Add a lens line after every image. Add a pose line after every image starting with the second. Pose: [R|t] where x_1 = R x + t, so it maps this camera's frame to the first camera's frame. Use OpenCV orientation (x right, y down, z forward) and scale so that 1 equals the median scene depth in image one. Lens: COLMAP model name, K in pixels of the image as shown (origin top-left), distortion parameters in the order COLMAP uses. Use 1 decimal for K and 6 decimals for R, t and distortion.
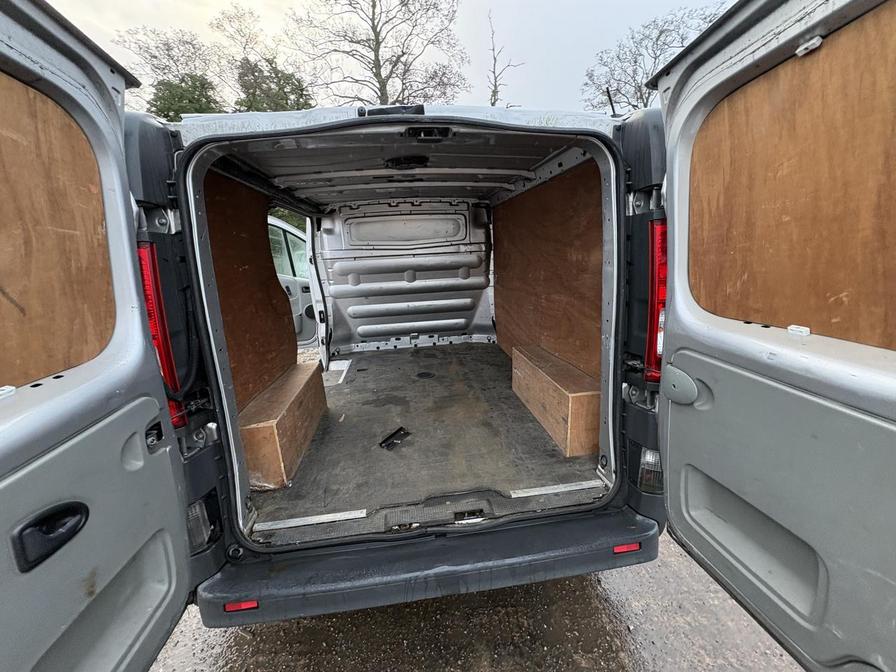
lens RADIAL K [[357.7, 0, 450.0], [0, 357.7, 337.2], [0, 0, 1]] dist [0.000700, 0.000461]
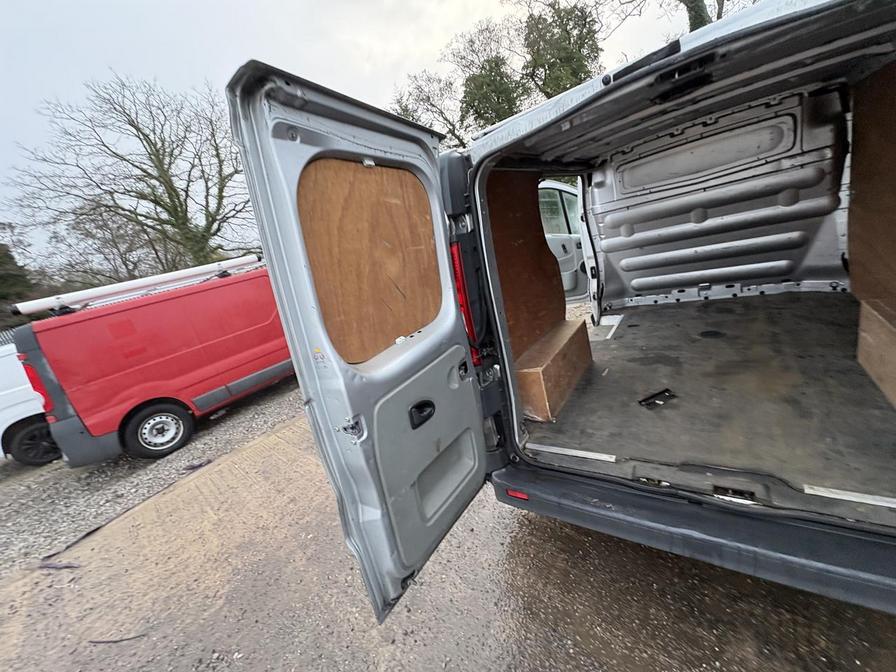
lens RADIAL K [[357.7, 0, 447.1], [0, 357.7, 340.2], [0, 0, 1]] dist [0.000700, 0.000461]
pose [[0.723667, 0.053833, -0.688047, 0.109983], [0.046863, 0.990819, 0.126811, -0.031436], [0.688556, -0.124013, 0.714500, -0.086937]]
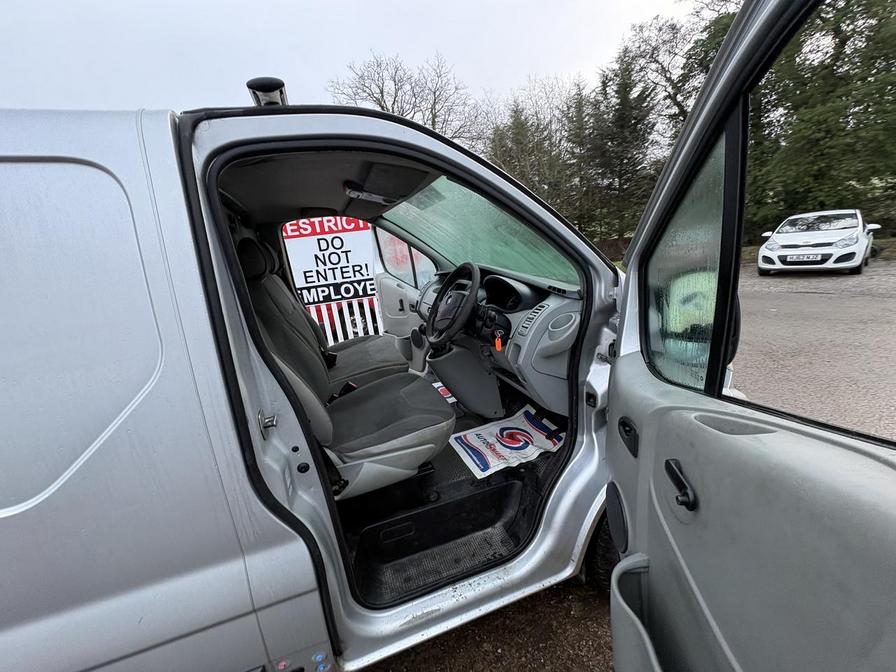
lens RADIAL K [[357.7, 0, 450.9], [0, 357.7, 342.0], [0, 0, 1]] dist [0.000700, 0.000461]
pose [[0.209191, 0.277833, -0.937576, 0.913519], [-0.170194, 0.954500, 0.244875, -0.779660], [0.962950, 0.108344, 0.246958, 2.723895]]
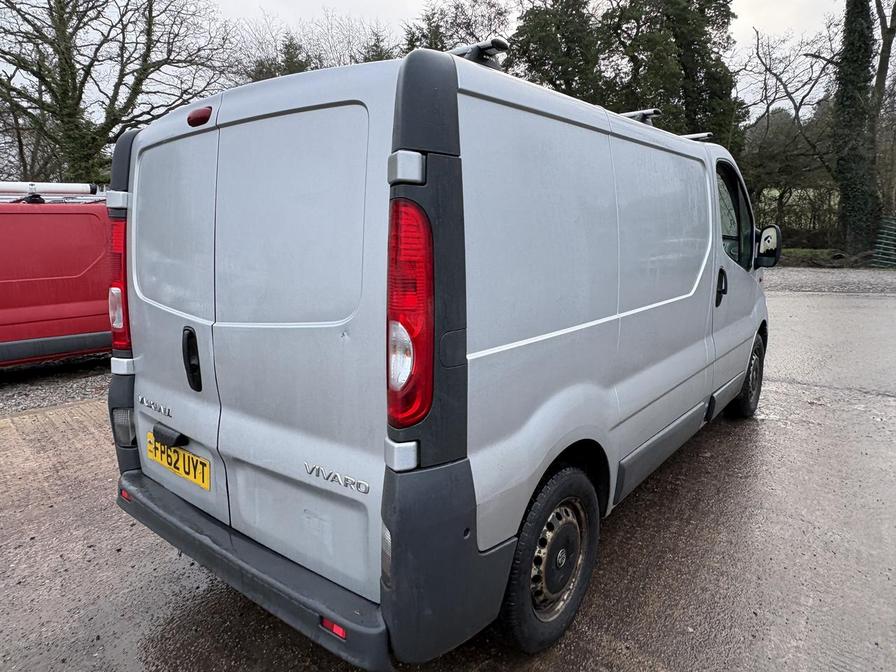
lens RADIAL K [[584.2, 0, 445.8], [0, 584.2, 333.9], [0, 0, 1]] dist [-0.000501, 0.003693]
pose [[0.682154, 0.160102, -0.713465, 1.264055], [-0.191950, 0.980724, 0.036548, -0.112035], [0.705564, 0.112019, 0.699737, 0.281741]]
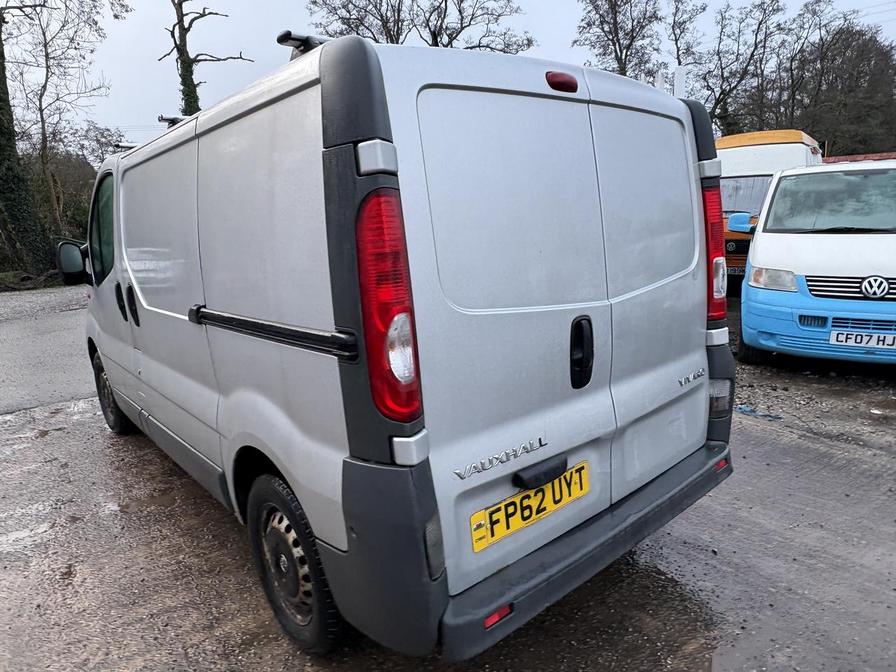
lens RADIAL K [[584.2, 0, 456.0], [0, 584.2, 339.2], [0, 0, 1]] dist [-0.000501, 0.003693]
pose [[0.825126, -0.109697, 0.554196, -1.231159], [0.153043, 0.987690, -0.032359, 0.102210], [-0.543824, 0.111516, 0.831757, -0.083528]]
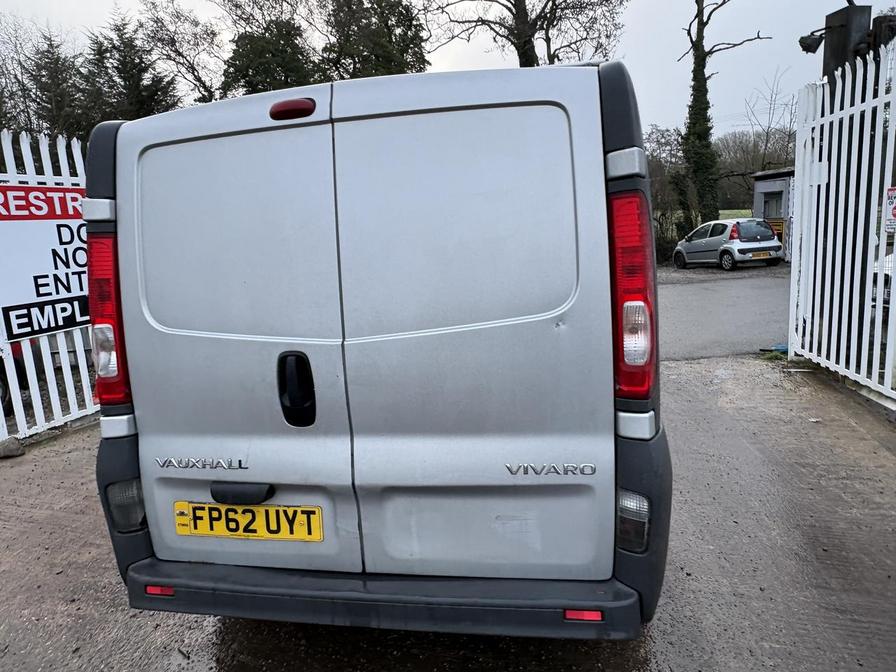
lens RADIAL K [[584.2, 0, 449.8], [0, 584.2, 331.7], [0, 0, 1]] dist [-0.000501, 0.003693]
pose [[0.950656, 0.029088, -0.308879, 0.464212], [-0.054756, 0.995697, -0.074759, 0.084066], [0.305376, 0.087983, 0.948159, -0.242323]]
